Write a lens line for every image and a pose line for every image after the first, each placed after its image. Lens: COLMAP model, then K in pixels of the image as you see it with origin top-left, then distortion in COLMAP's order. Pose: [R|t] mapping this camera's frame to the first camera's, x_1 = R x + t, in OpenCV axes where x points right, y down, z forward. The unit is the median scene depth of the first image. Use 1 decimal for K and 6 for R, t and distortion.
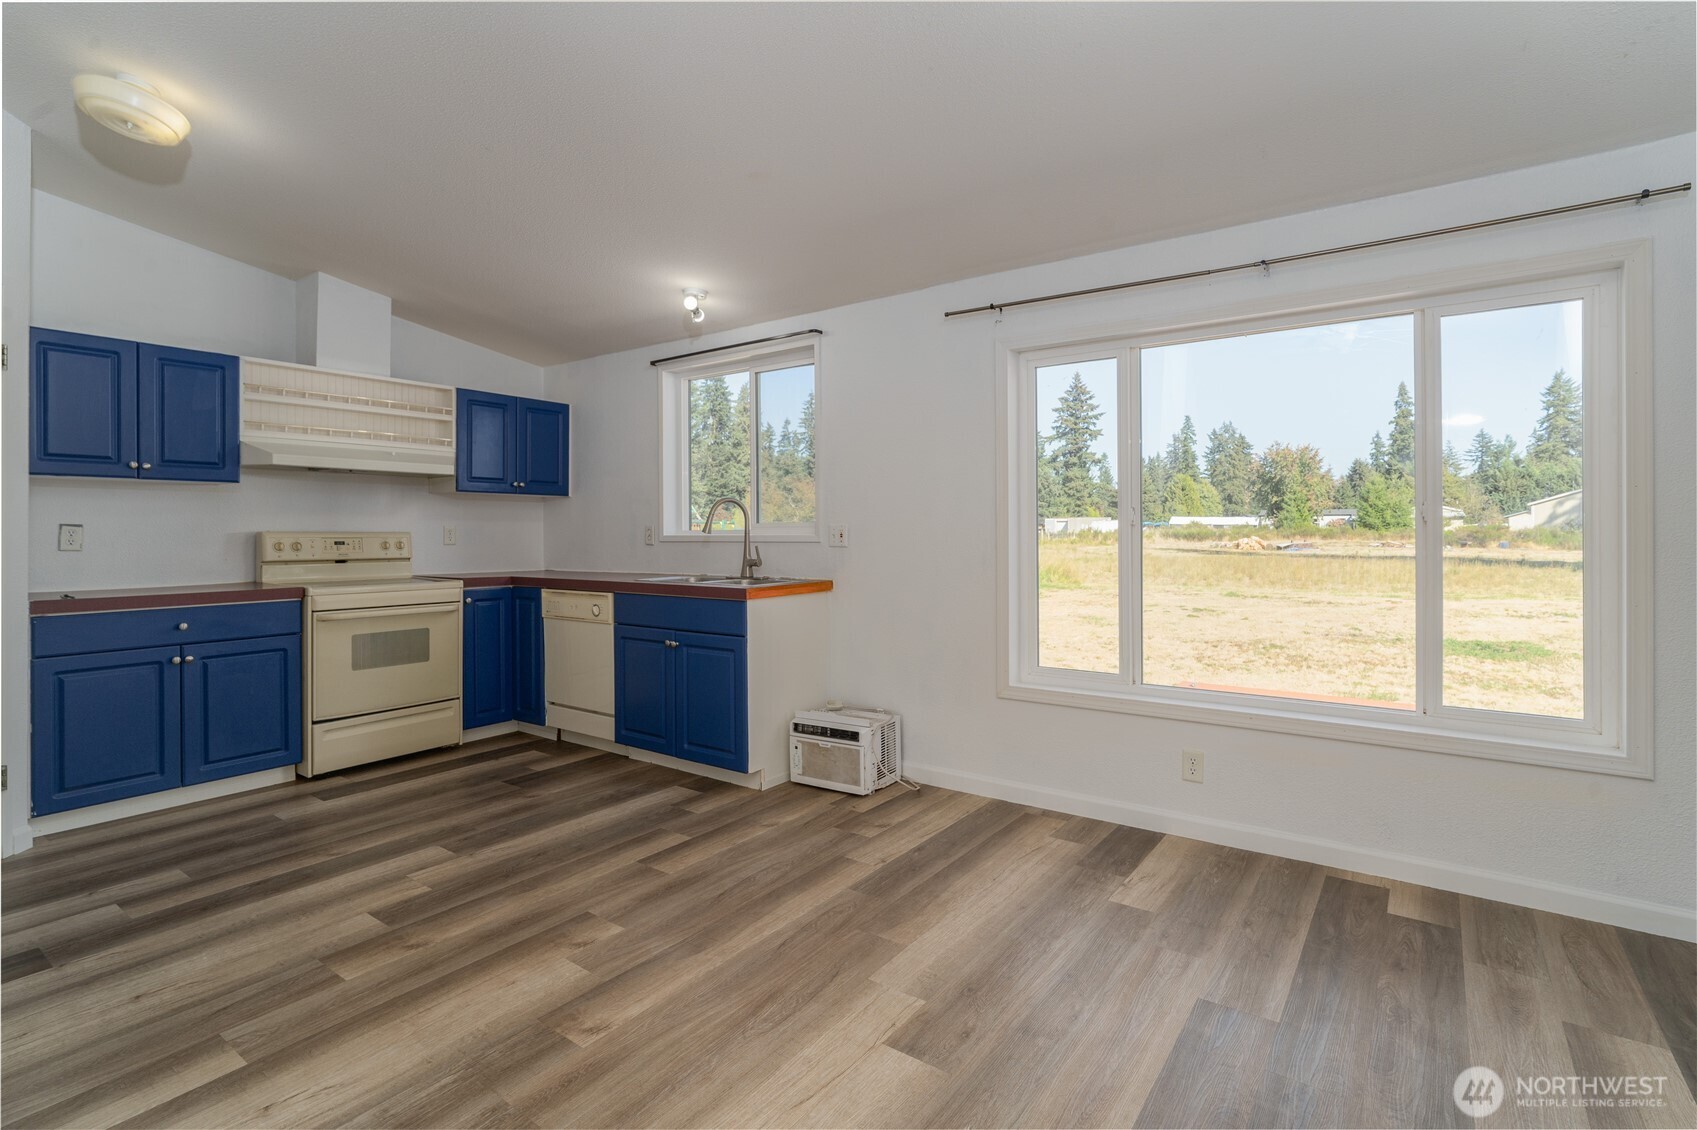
lens RADIAL K [[816.9, 0, 854.1], [0, 816.9, 529.1], [0, 0, 1]] dist [-0.013245, 0.003947]
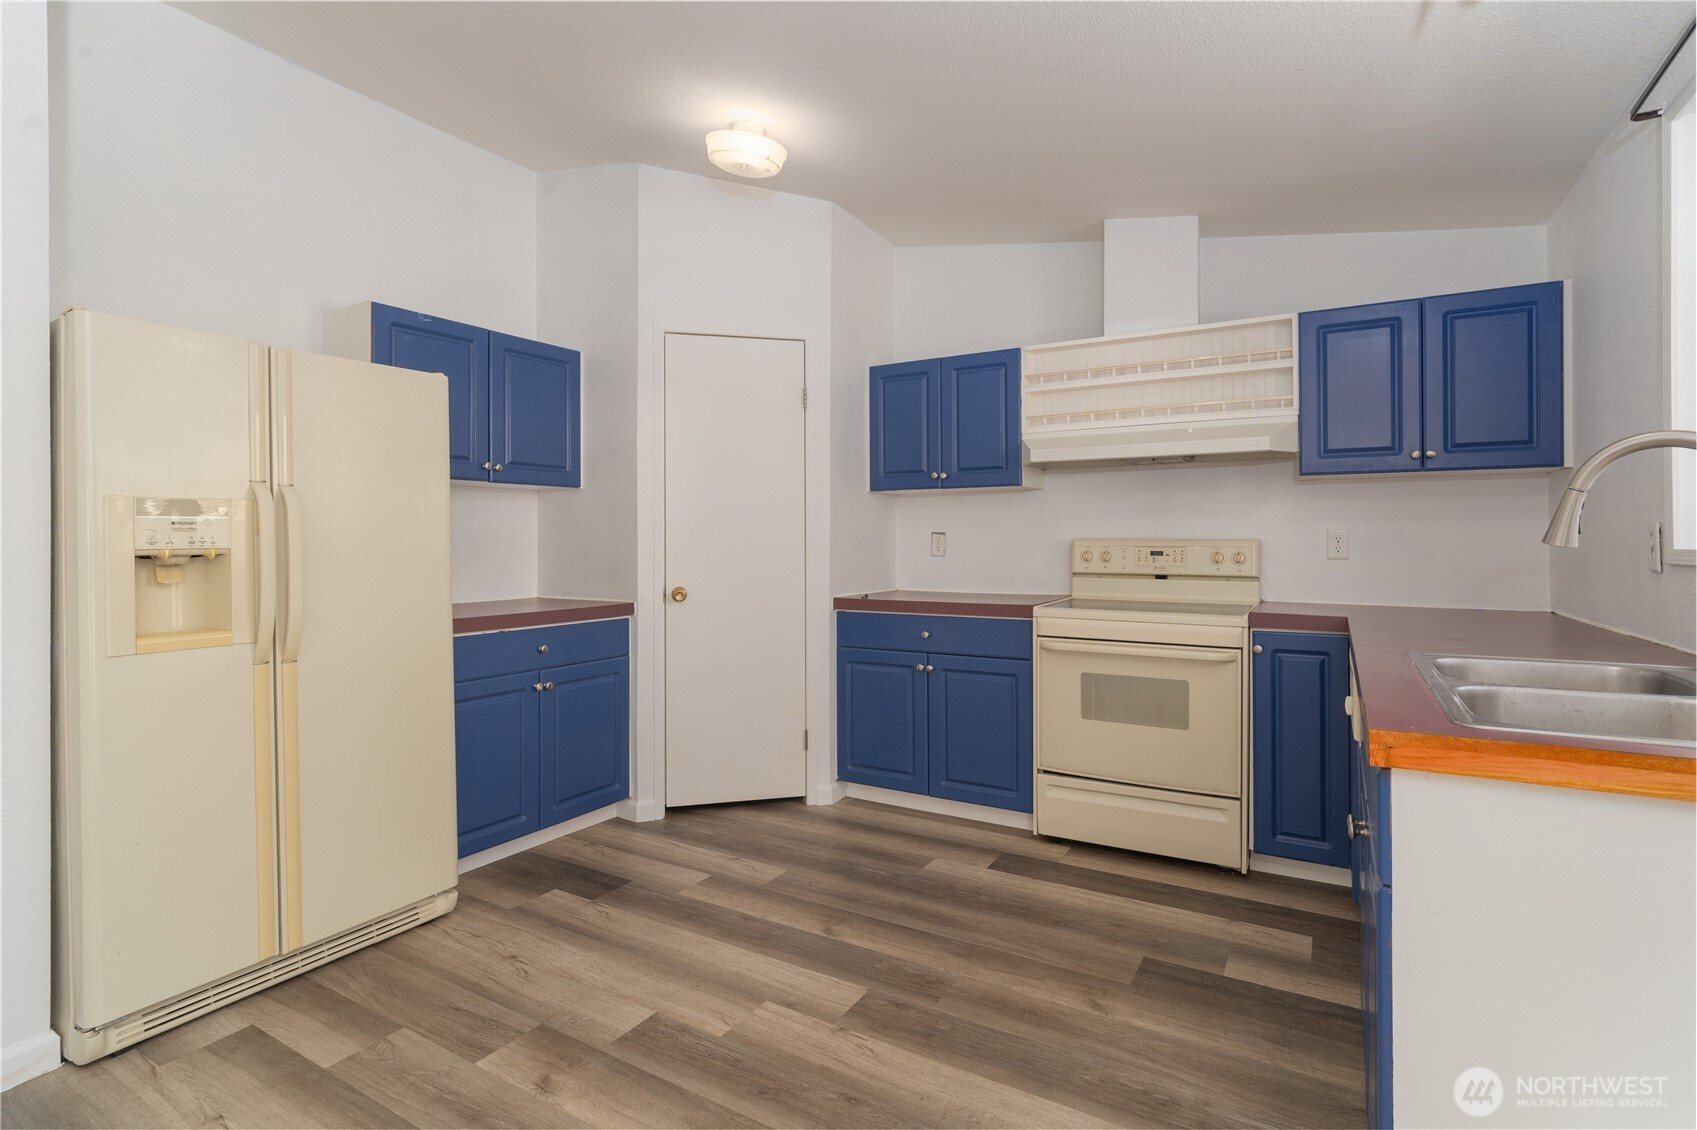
lens RADIAL K [[816.9, 0, 845.0], [0, 816.9, 538.4], [0, 0, 1]] dist [-0.013245, 0.003947]
pose [[0.079733, -0.001207, -0.996816, 0.145685], [0.004900, 0.999988, -0.000819, 0.002123], [0.996804, -0.004819, 0.079738, 0.740544]]
